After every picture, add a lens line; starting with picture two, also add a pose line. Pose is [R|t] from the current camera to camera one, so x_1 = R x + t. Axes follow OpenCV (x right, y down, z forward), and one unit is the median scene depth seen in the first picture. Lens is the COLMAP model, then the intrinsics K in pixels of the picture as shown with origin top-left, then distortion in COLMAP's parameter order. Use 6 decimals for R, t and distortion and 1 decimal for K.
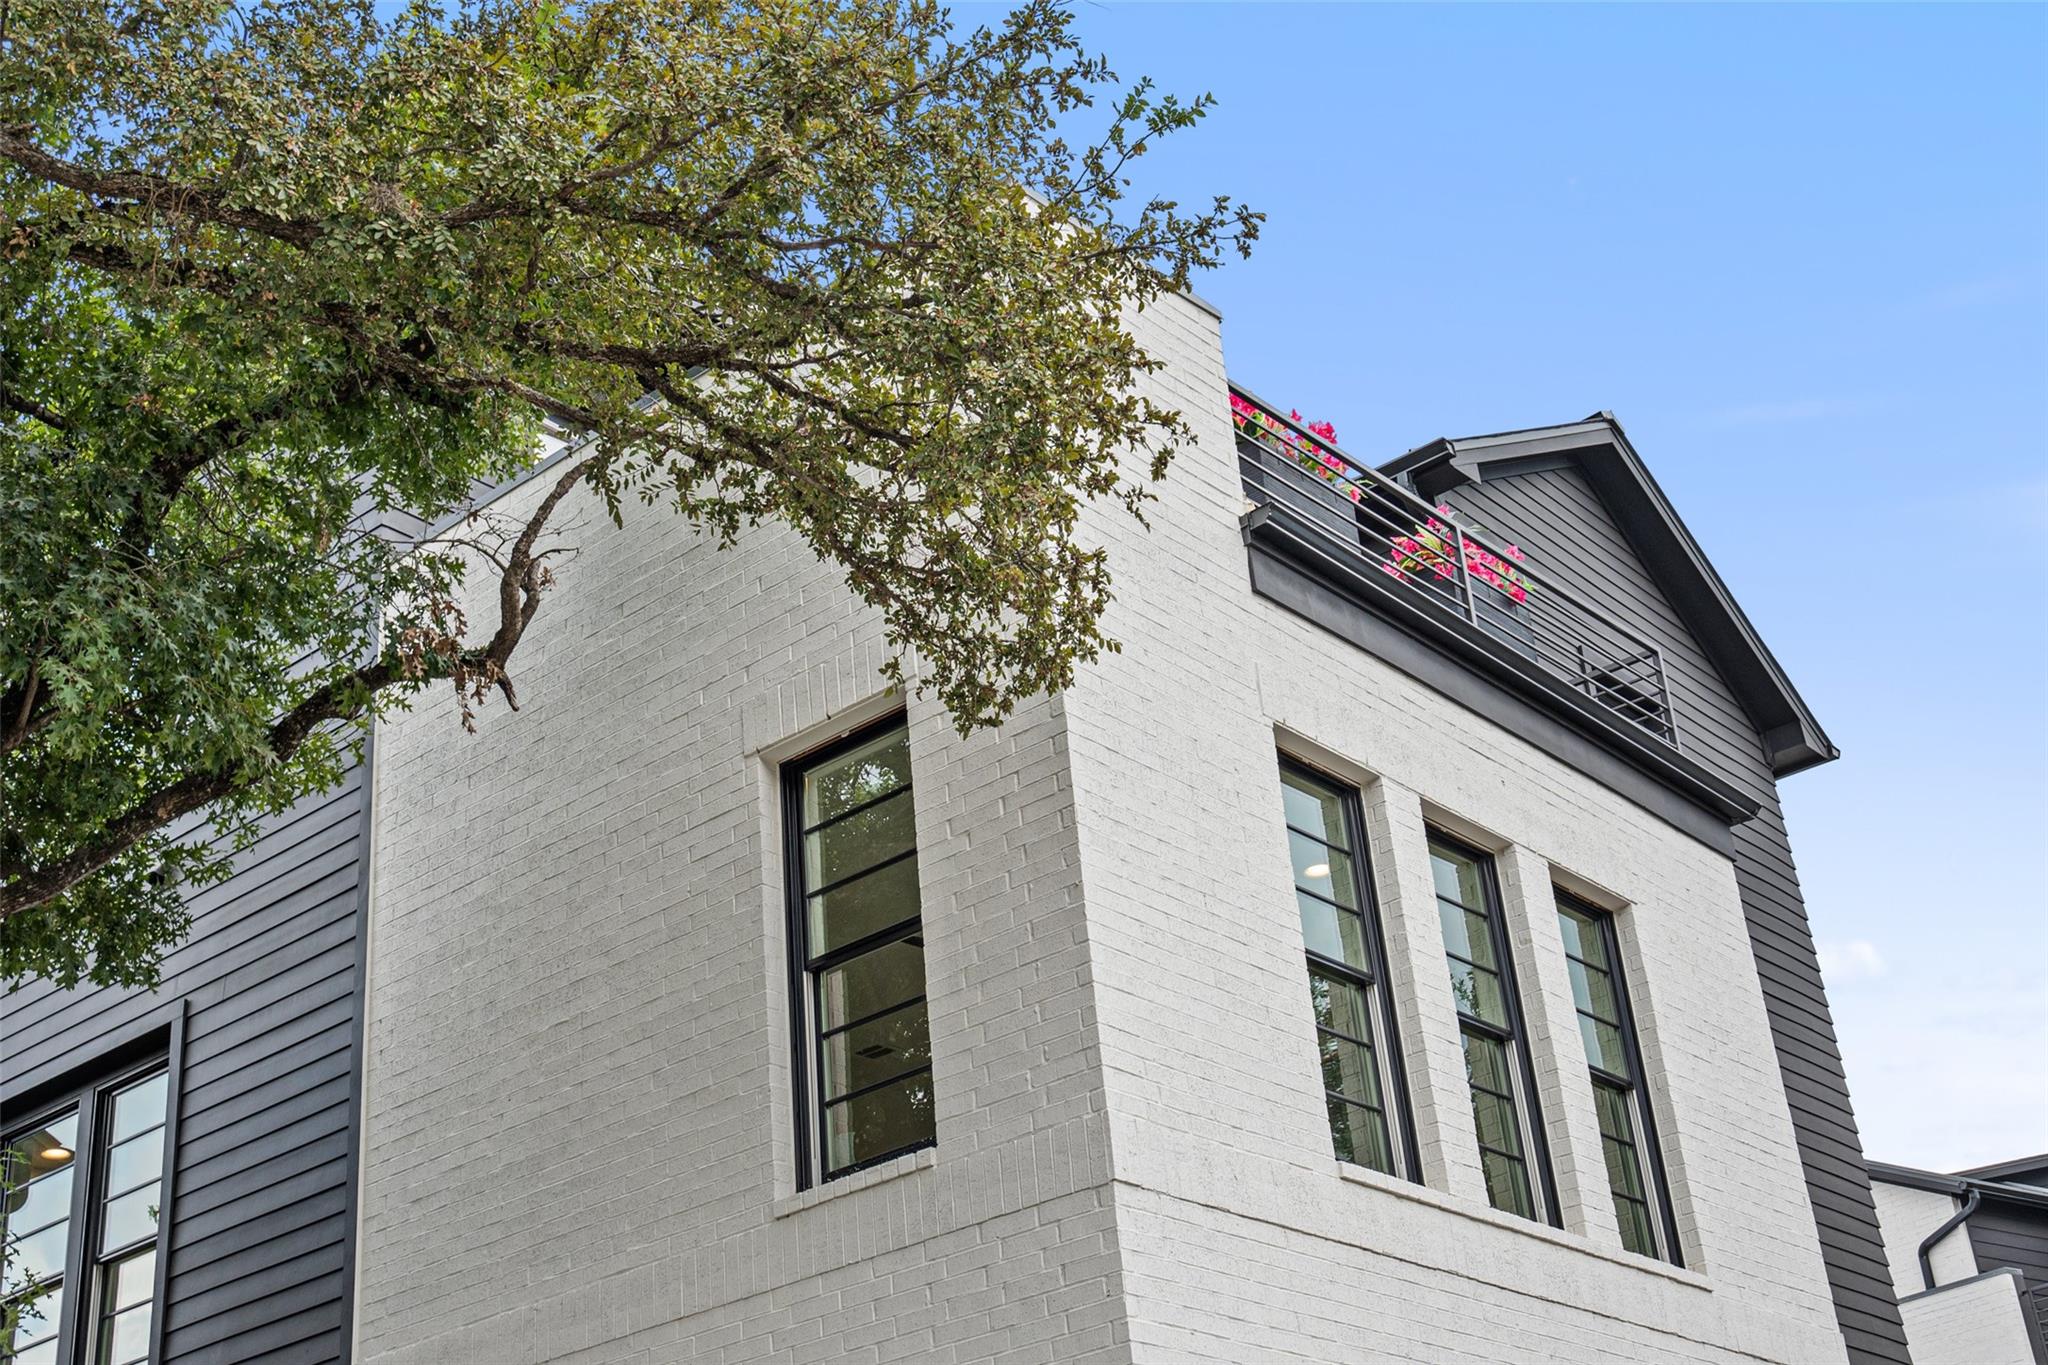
lens RADIAL K [[2641.0, 0, 1024.0], [0, 2641.0, 682.5], [0, 0, 1]] dist [0.010787, 0.011254]
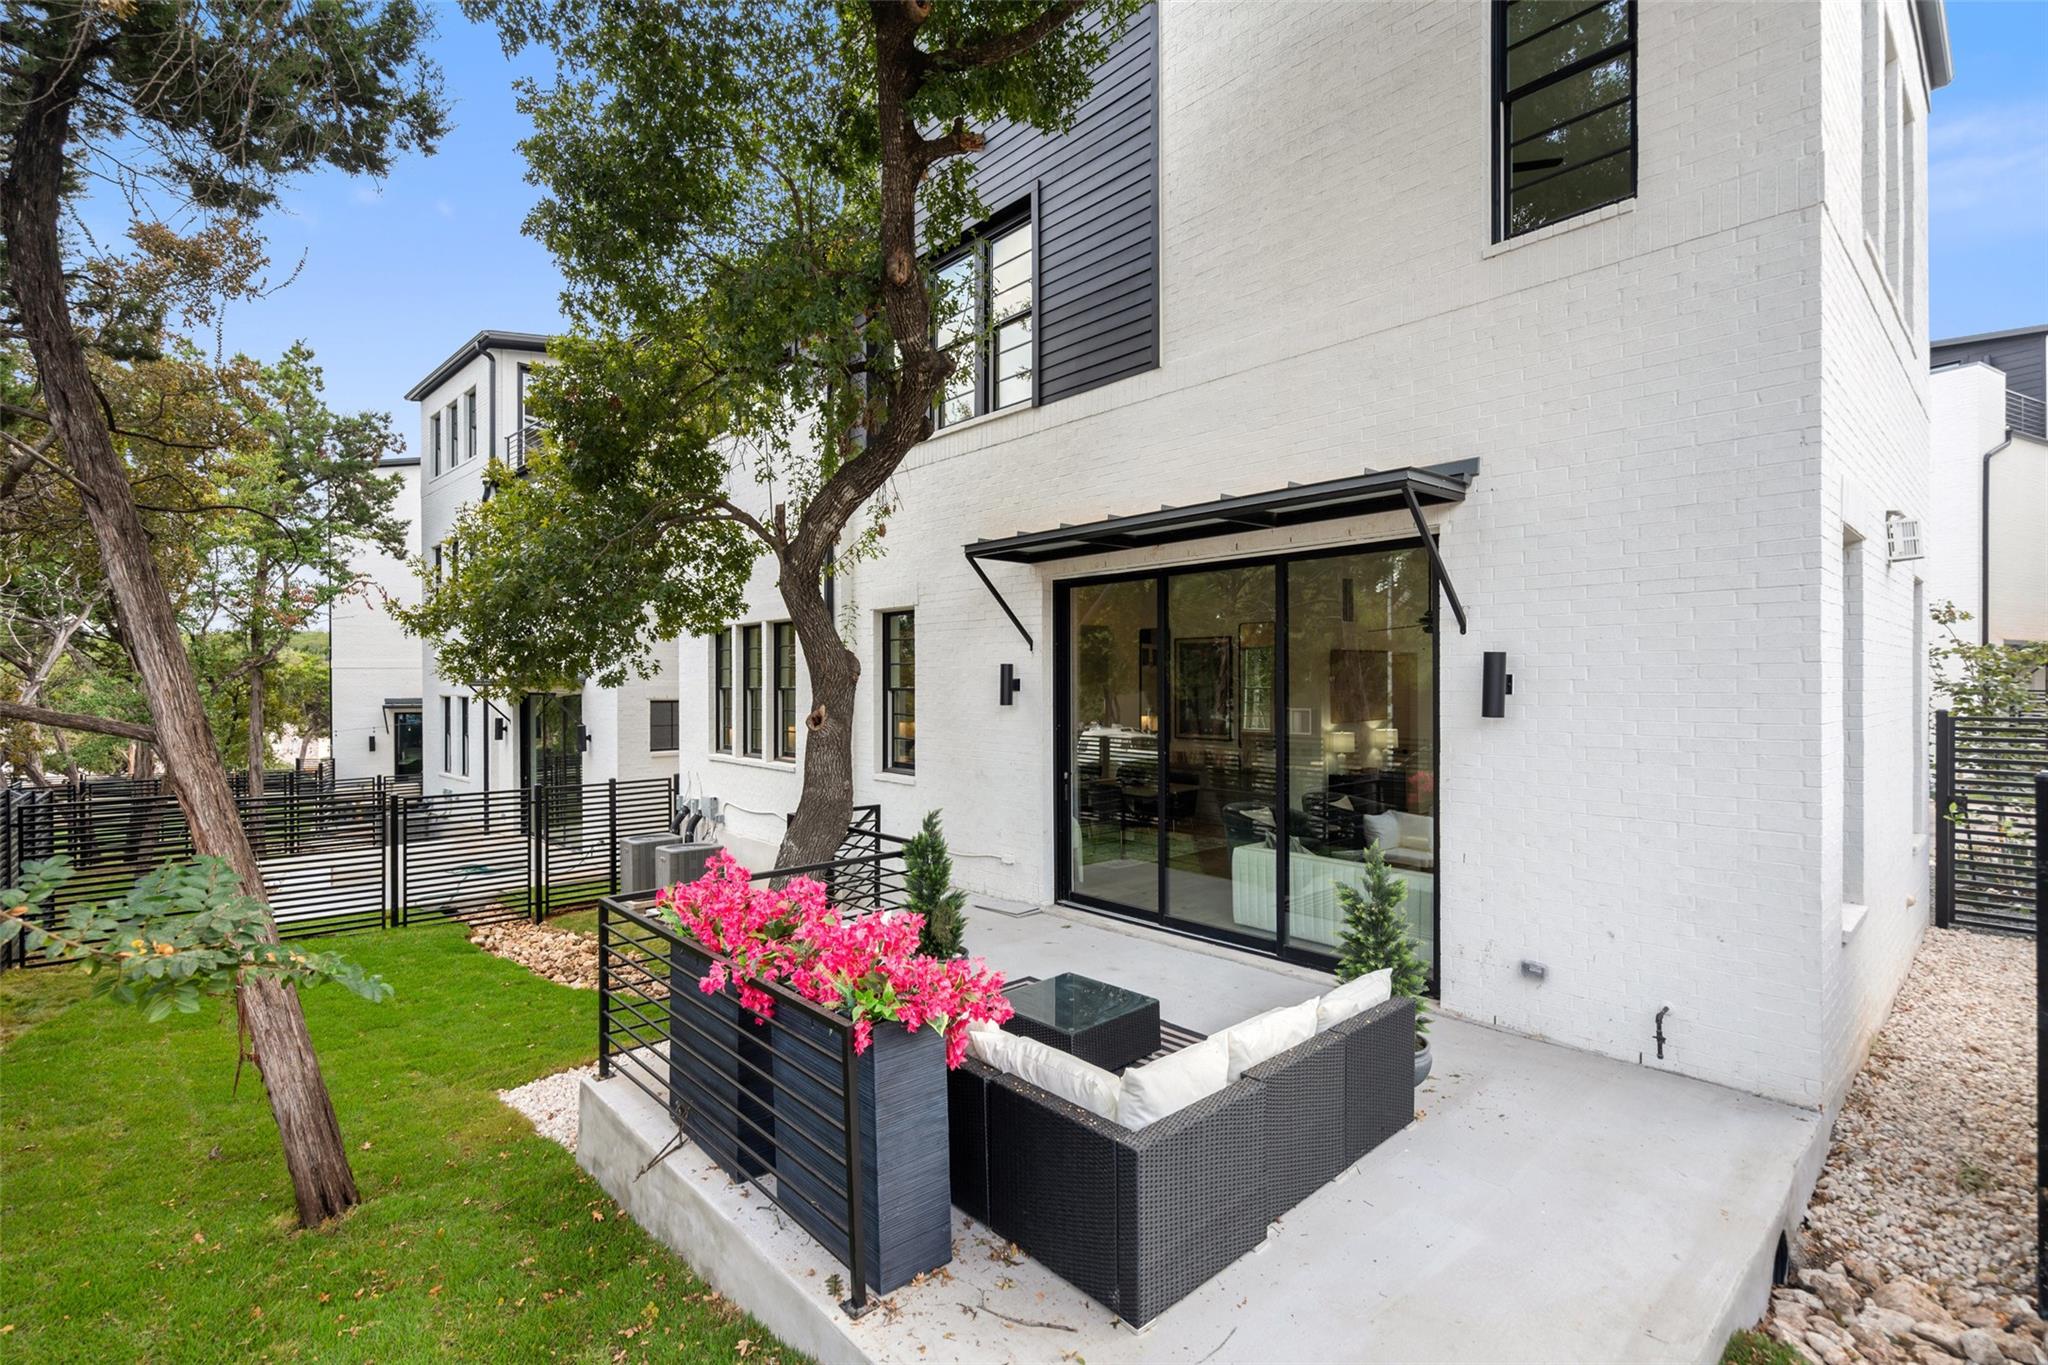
lens RADIAL K [[935.7, 0, 1023.6], [0, 935.7, 687.8], [0, 0, 1]] dist [-0.002219, -0.000286]
pose [[0.987911, 0.079426, -0.133128, -0.234714], [-0.007416, 0.882002, 0.471187, 0.140592], [0.154844, -0.464504, 0.871929, 0.275349]]
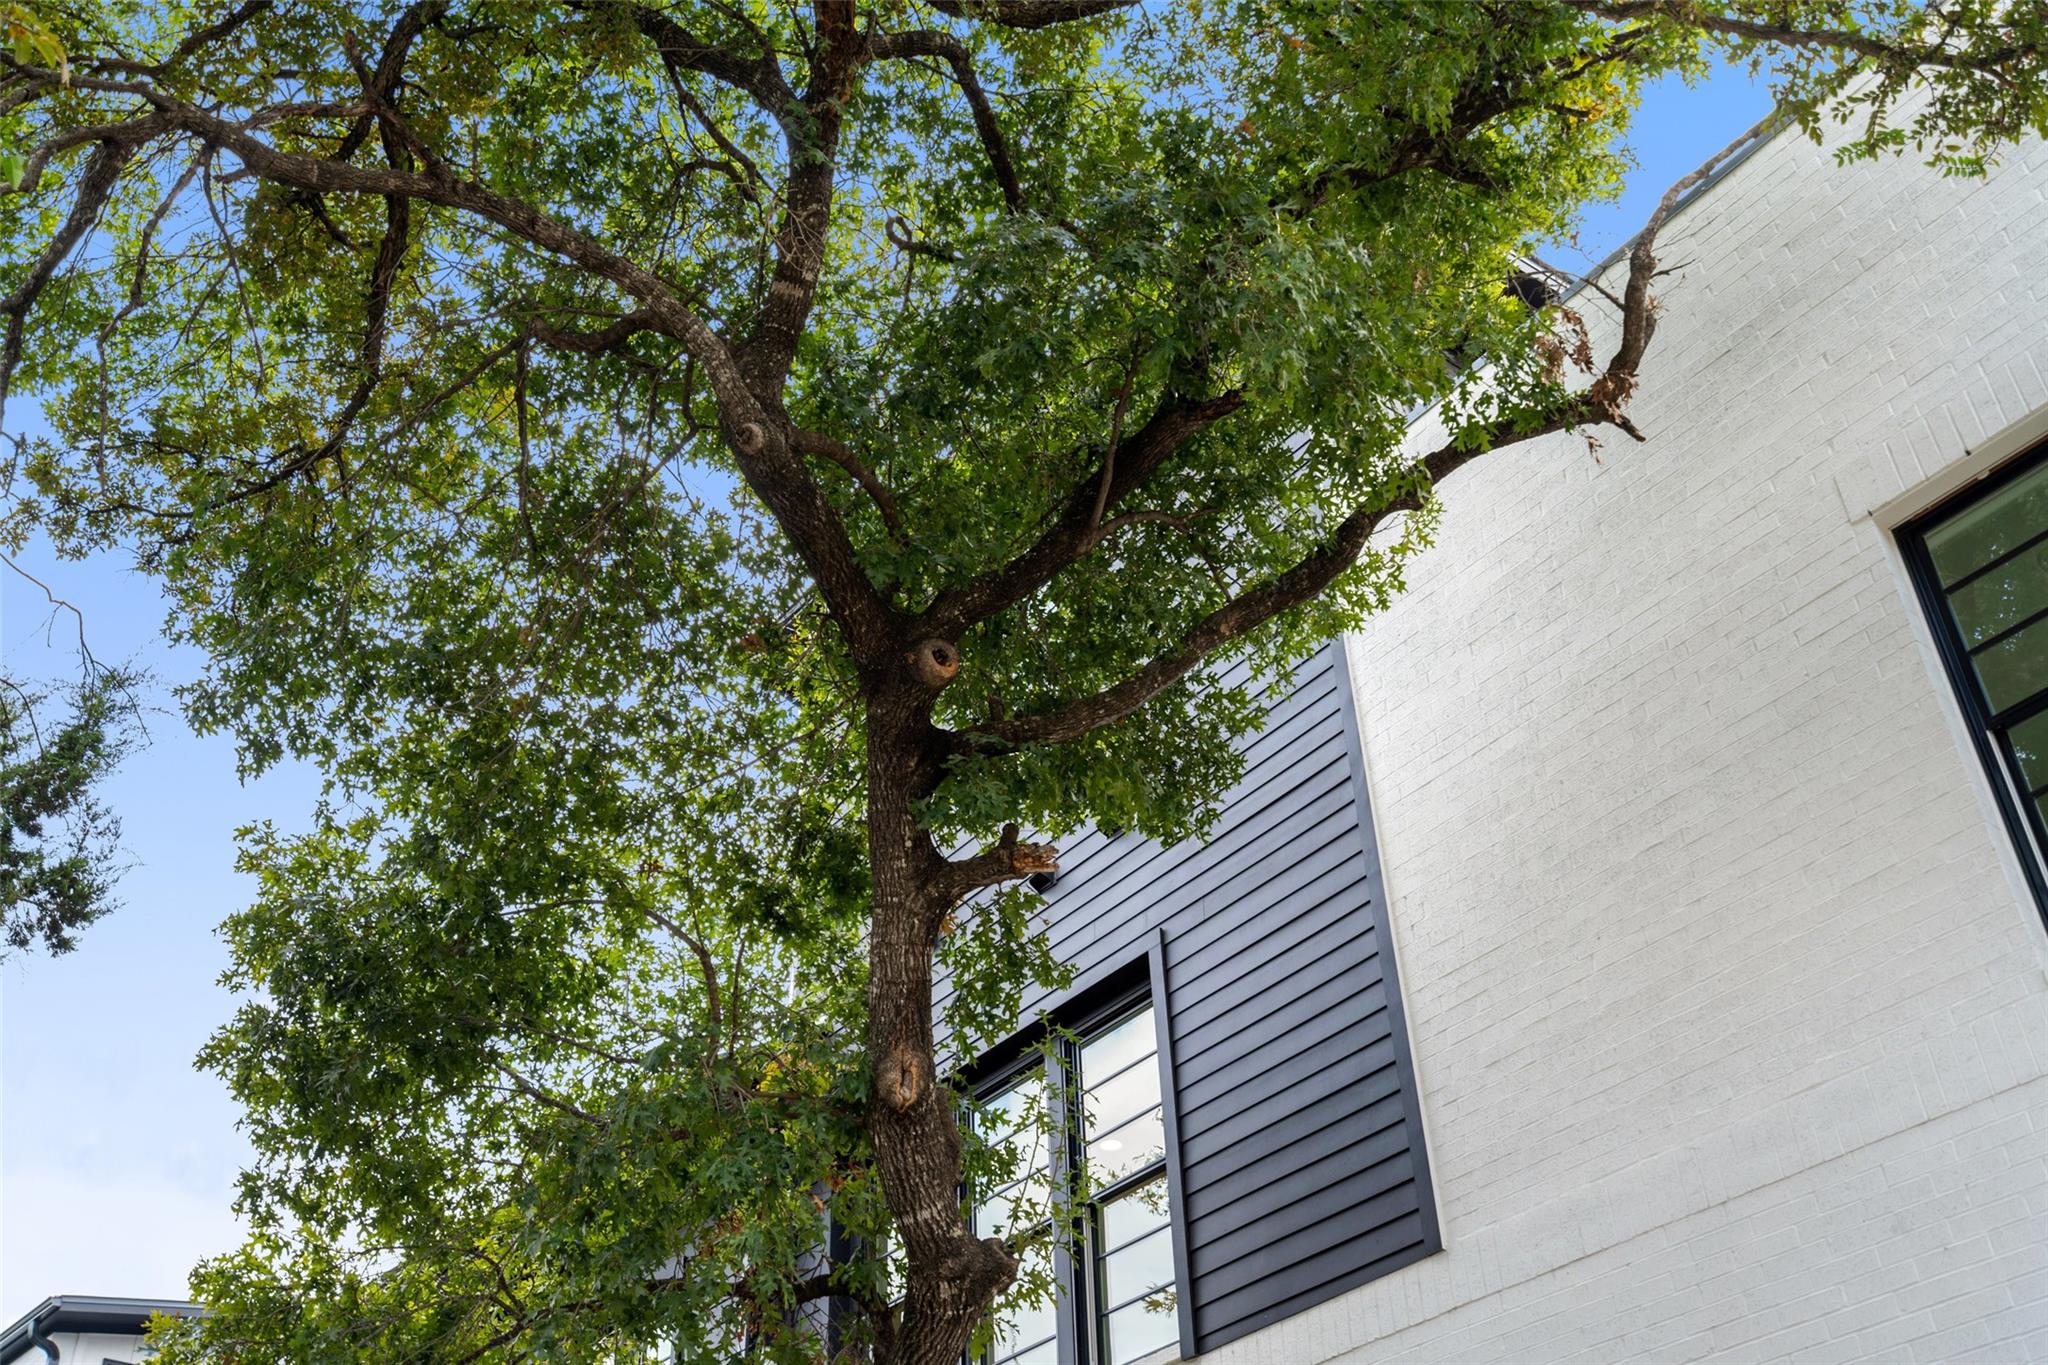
lens RADIAL K [[2015.3, 0, 1024.0], [0, 2015.3, 656.4], [0, 0, 1]] dist [-0.001479, 0.005018]
pose [[0.976632, -0.086936, -0.196550, -0.232746], [0.054304, 0.984679, -0.165703, 0.159398], [0.207944, 0.151157, 0.966391, 0.257974]]
